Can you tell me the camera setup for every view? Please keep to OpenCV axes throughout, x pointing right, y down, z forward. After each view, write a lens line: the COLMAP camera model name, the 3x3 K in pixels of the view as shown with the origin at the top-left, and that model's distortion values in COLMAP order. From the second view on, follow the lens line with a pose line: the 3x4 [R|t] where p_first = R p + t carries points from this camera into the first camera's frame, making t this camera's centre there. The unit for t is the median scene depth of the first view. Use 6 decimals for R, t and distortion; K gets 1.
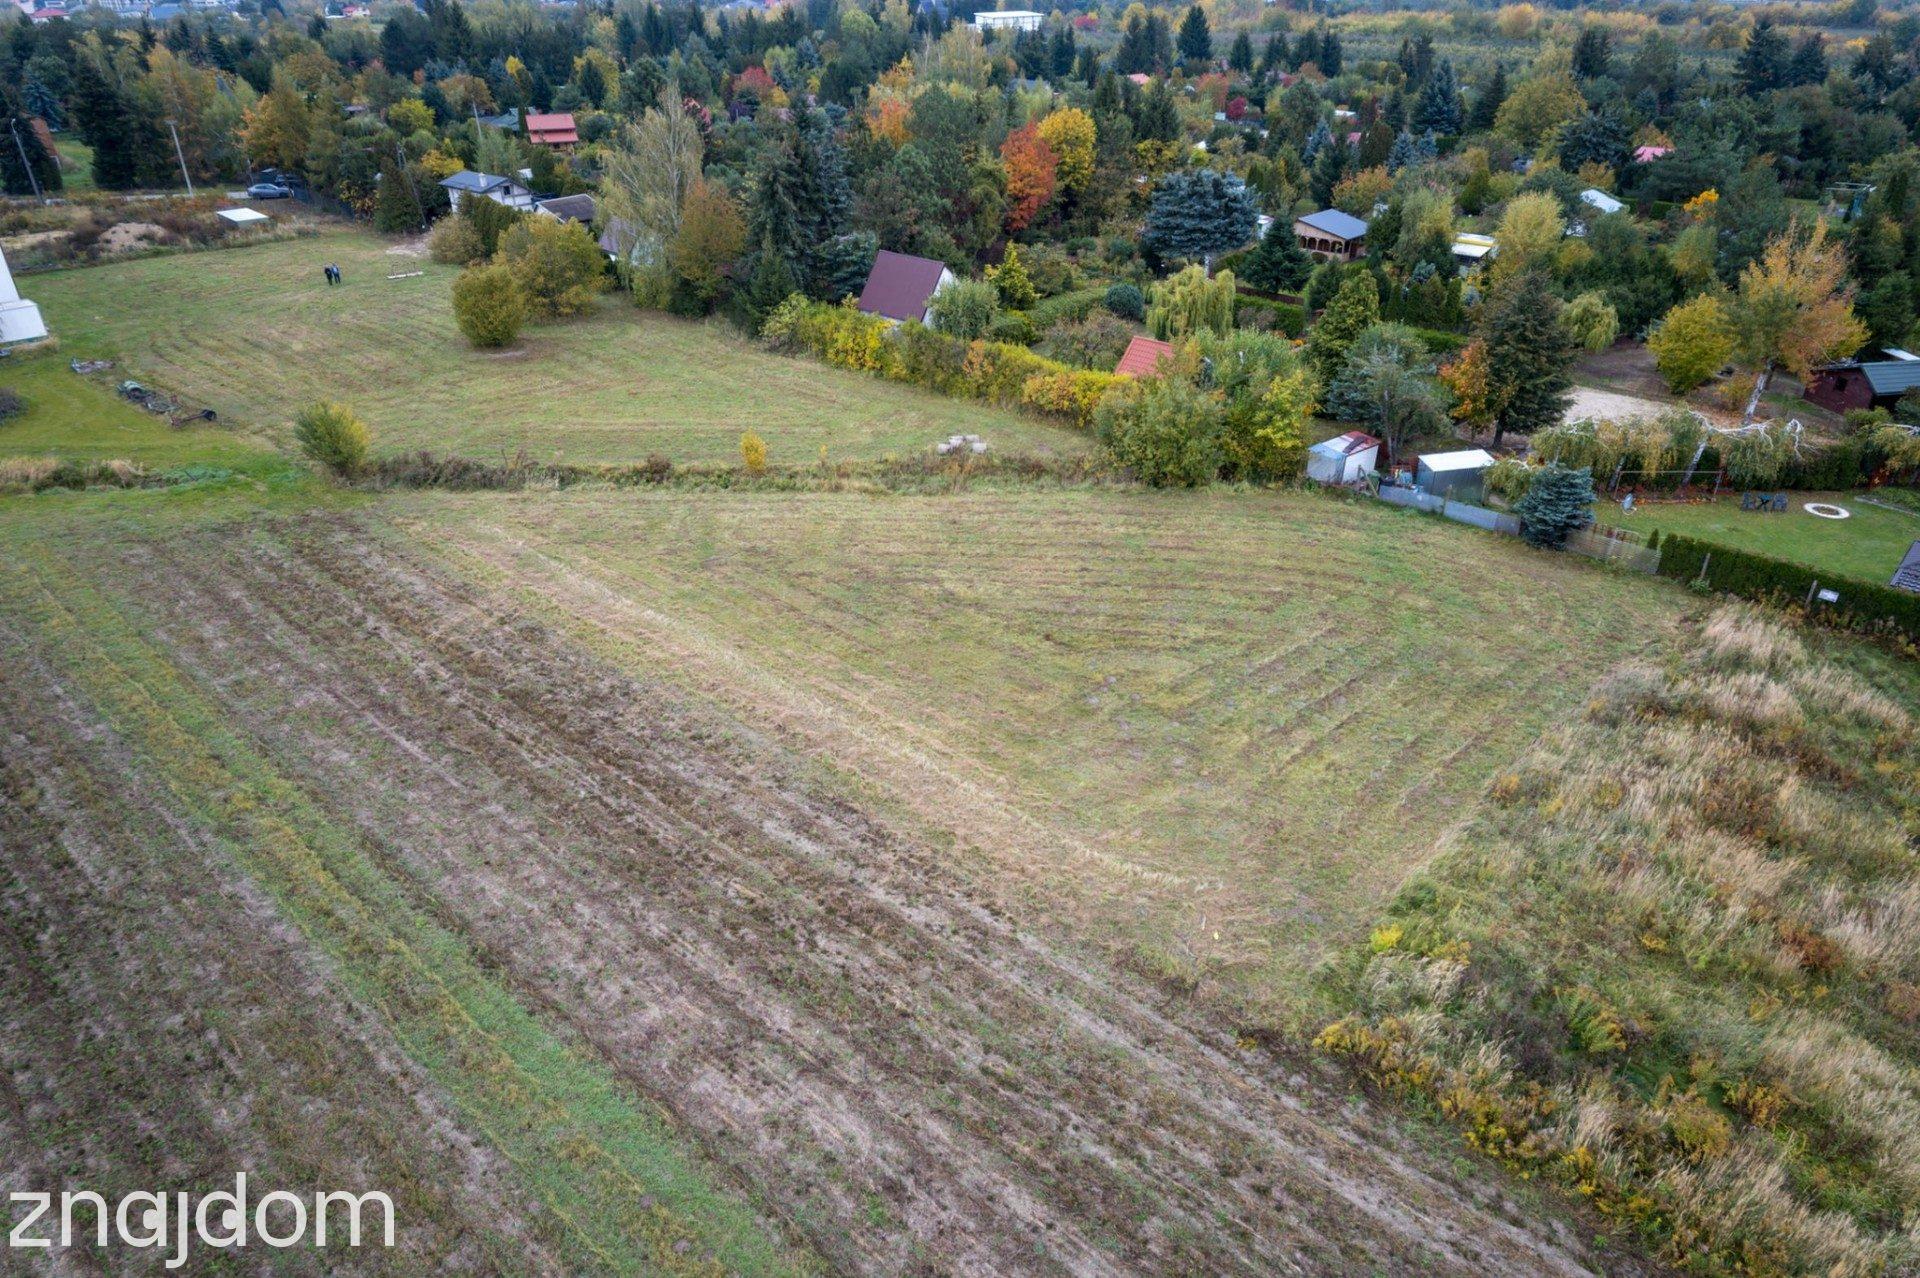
lens RADIAL K [[1221.2, 0, 960.3], [0, 1221.2, 649.9], [0, 0, 1]] dist [0.002937, 0.004368]
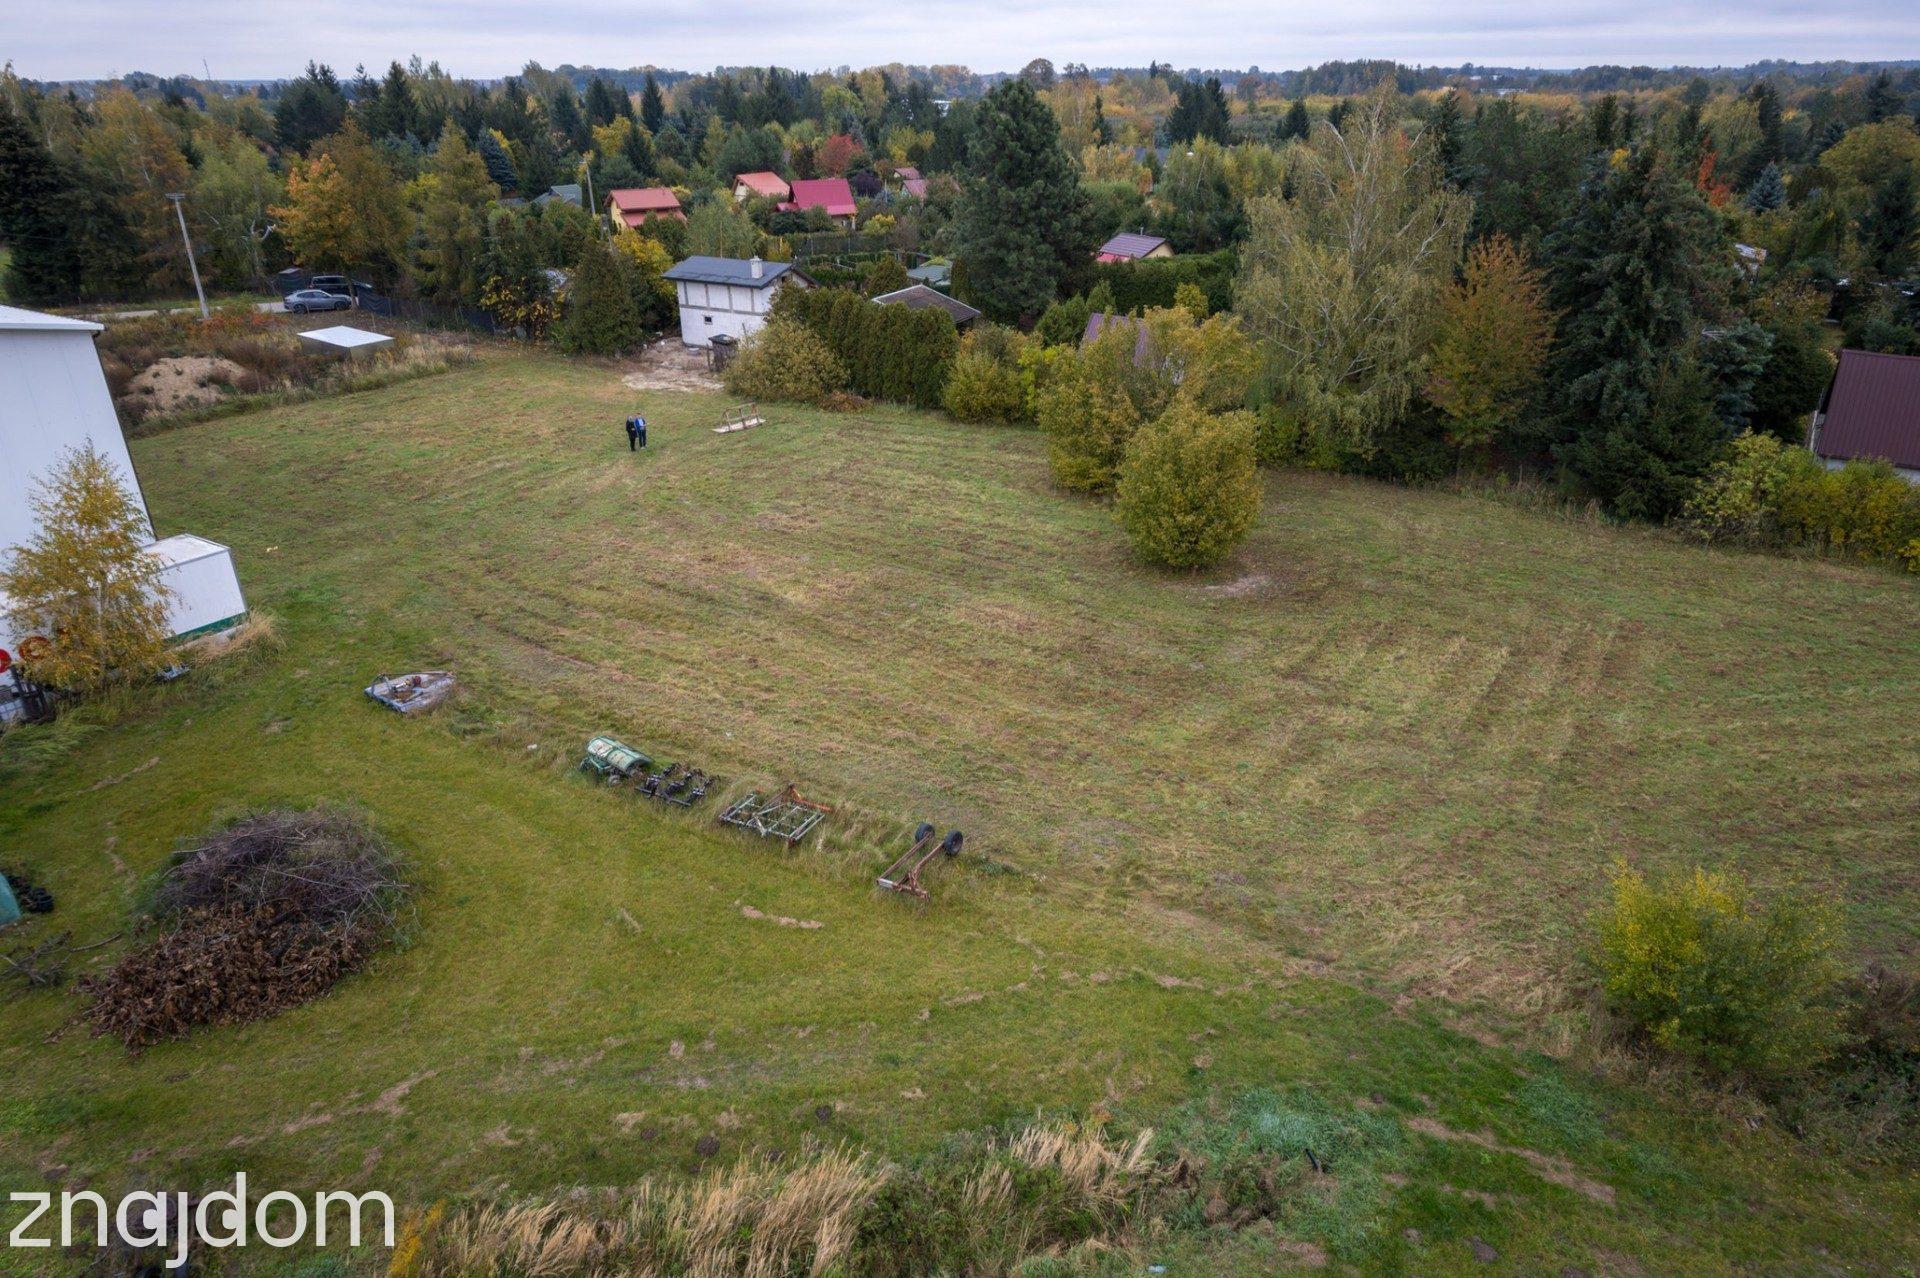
lens RADIAL K [[1221.2, 0, 960.0], [0, 1221.2, 639.7], [0, 0, 1]] dist [0.002937, 0.004368]
pose [[0.984239, -0.076486, 0.159445, -0.772258], [0.088710, 0.993524, -0.071001, -0.264480], [-0.152982, 0.084026, 0.984650, 0.716953]]
